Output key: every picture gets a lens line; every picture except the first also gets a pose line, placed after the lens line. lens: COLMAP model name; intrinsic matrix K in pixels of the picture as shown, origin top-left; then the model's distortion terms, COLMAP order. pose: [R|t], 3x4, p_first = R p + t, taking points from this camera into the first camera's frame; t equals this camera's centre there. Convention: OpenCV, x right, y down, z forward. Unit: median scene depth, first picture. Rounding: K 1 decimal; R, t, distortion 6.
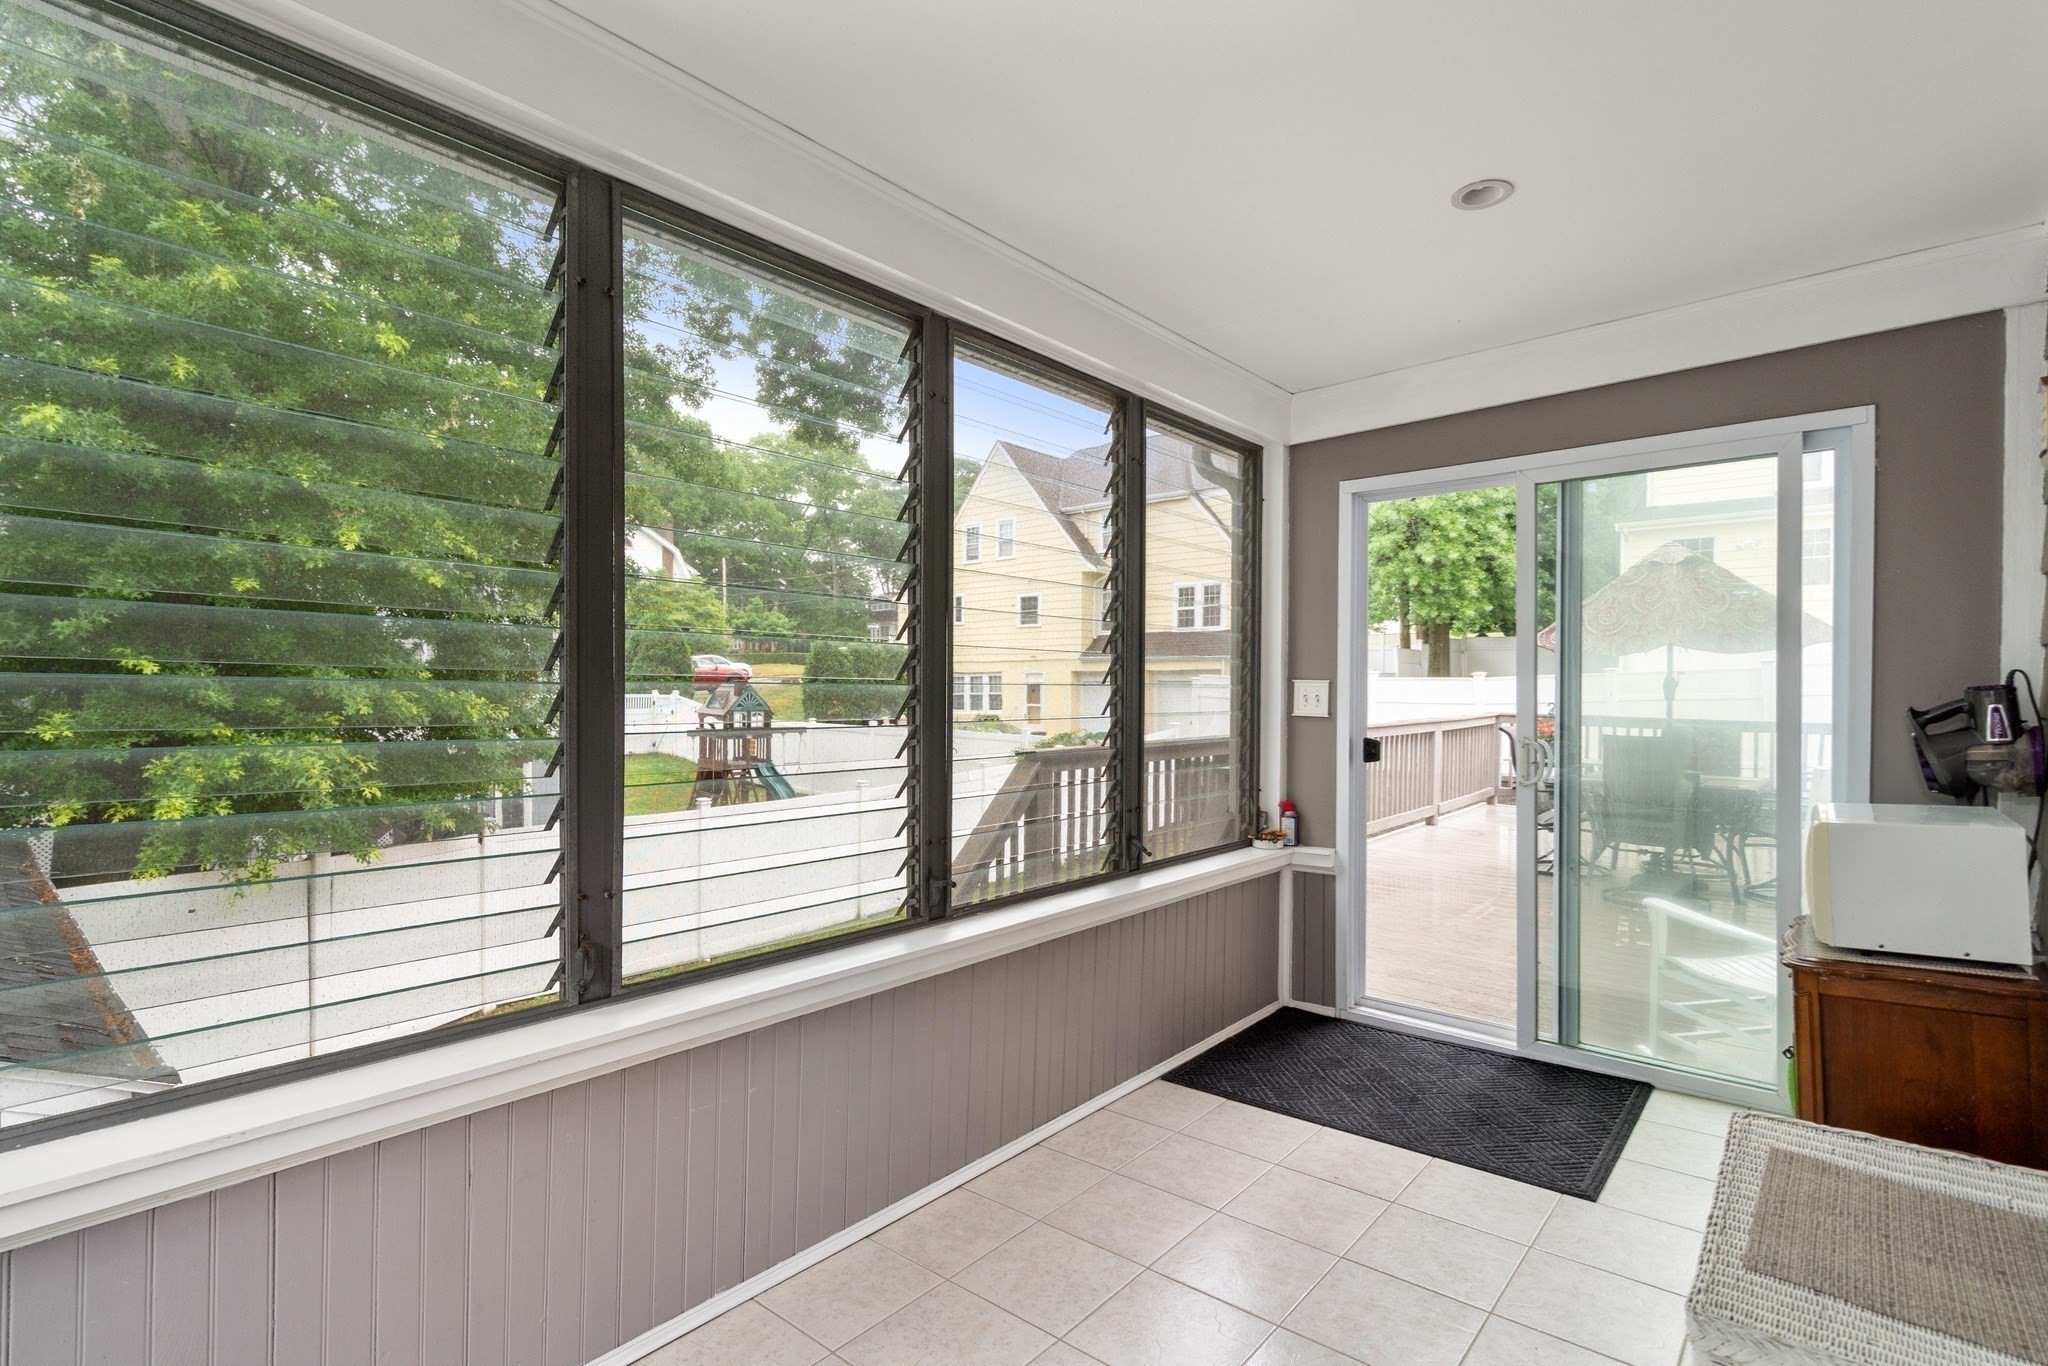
lens RADIAL K [[979.4, 0, 1023.0], [0, 979.4, 694.9], [0, 0, 1]] dist [-0.000017, 0.000238]
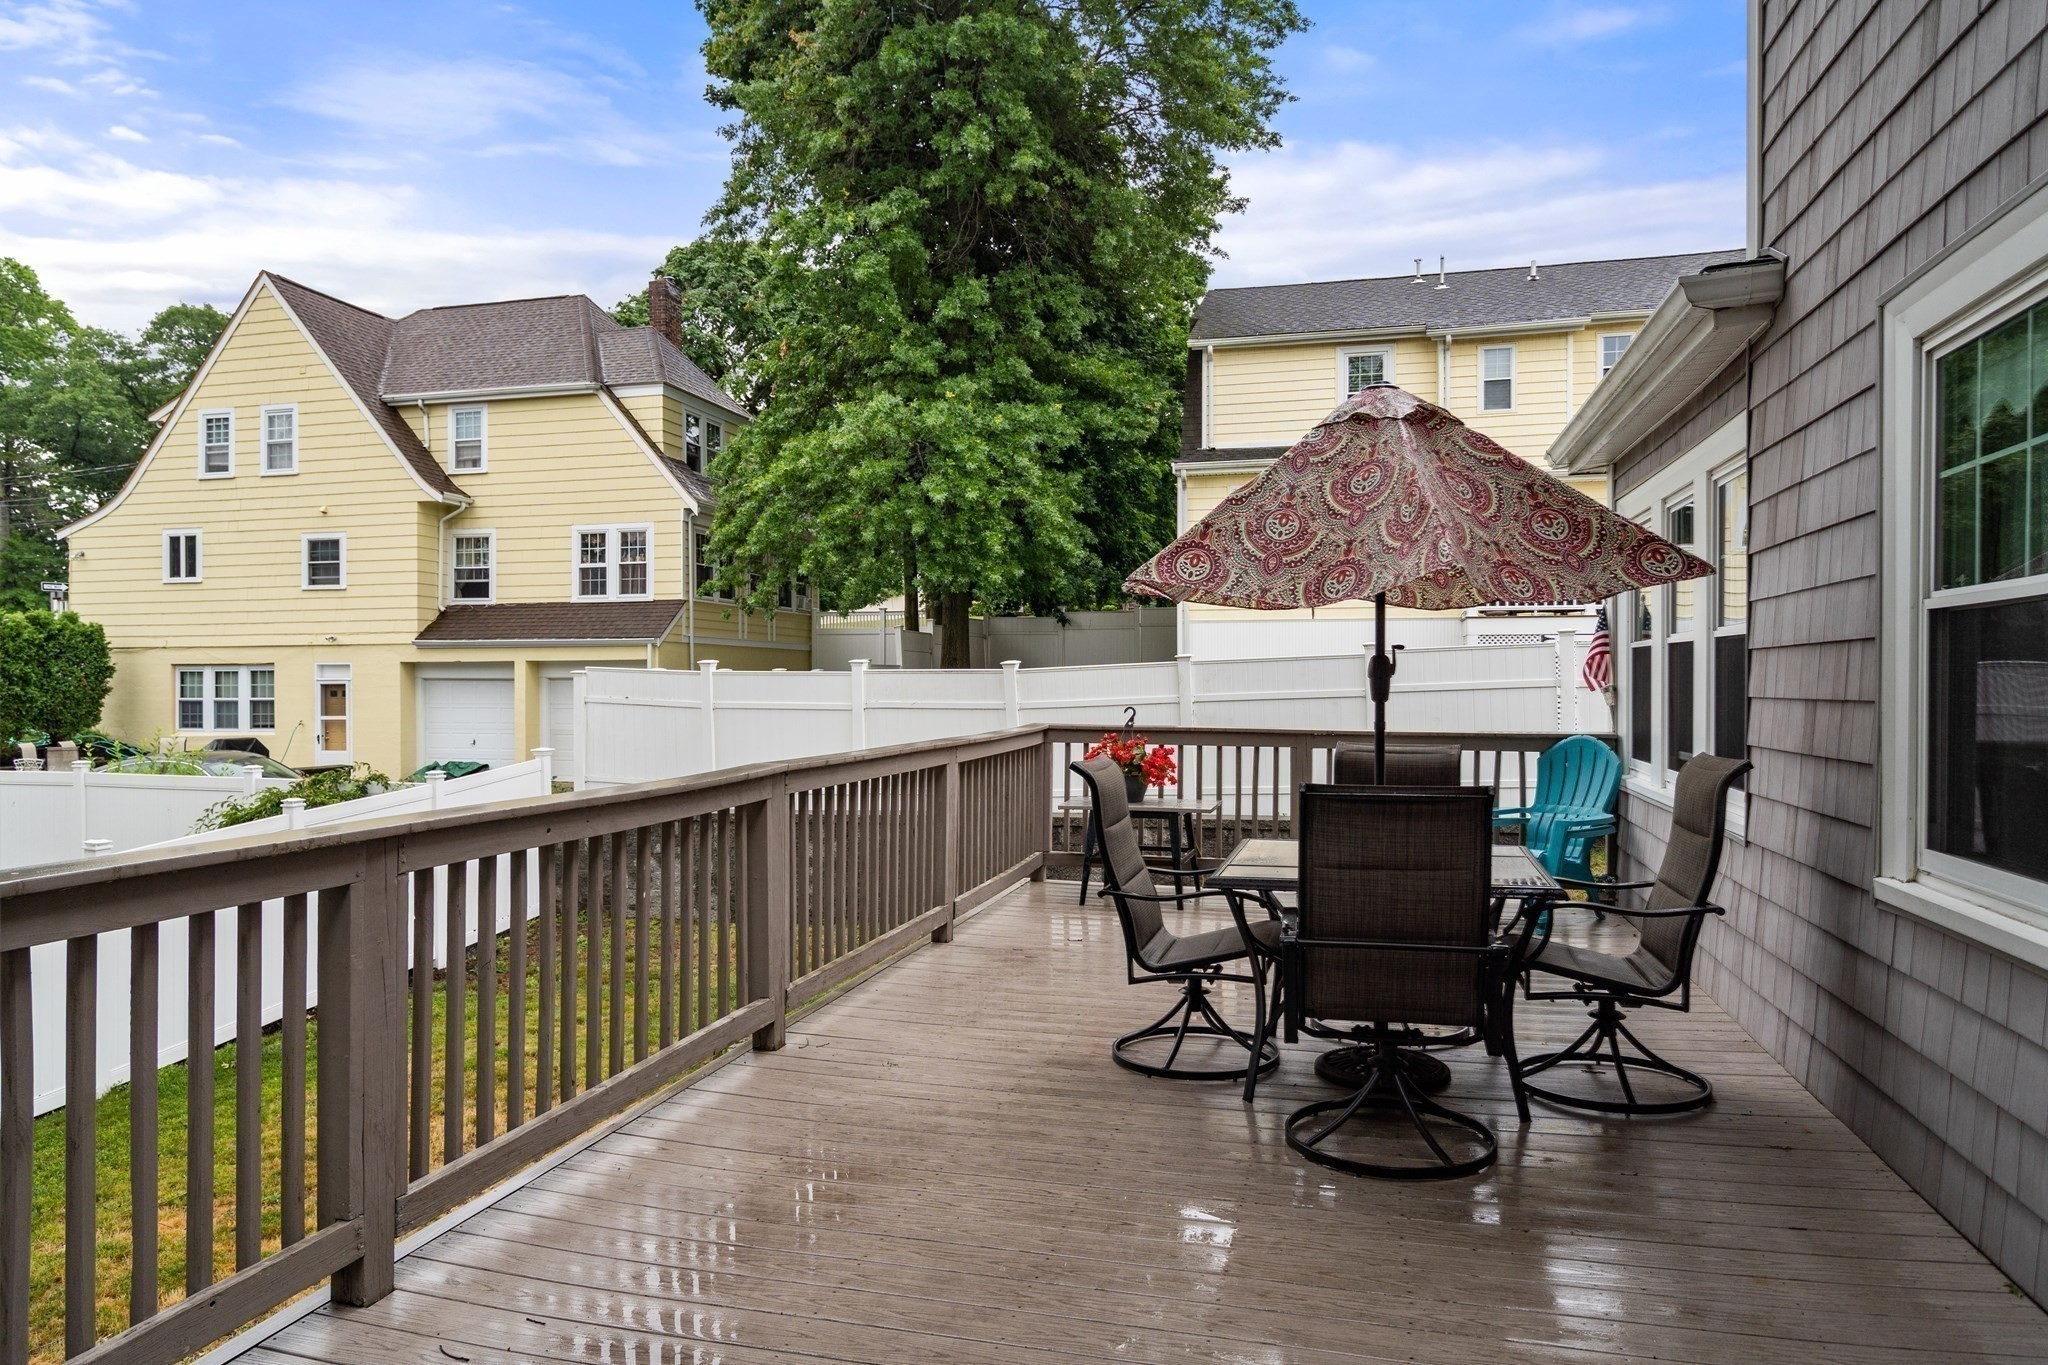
lens RADIAL K [[1308.3, 0, 1019.0], [0, 1308.3, 694.5], [0, 0, 1]] dist [0.001421, -0.000134]
pose [[0.900453, -0.007823, 0.434882, 0.061386], [0.009173, 0.999957, -0.001006, 0.000120], [-0.434856, 0.004895, 0.900487, 0.142909]]
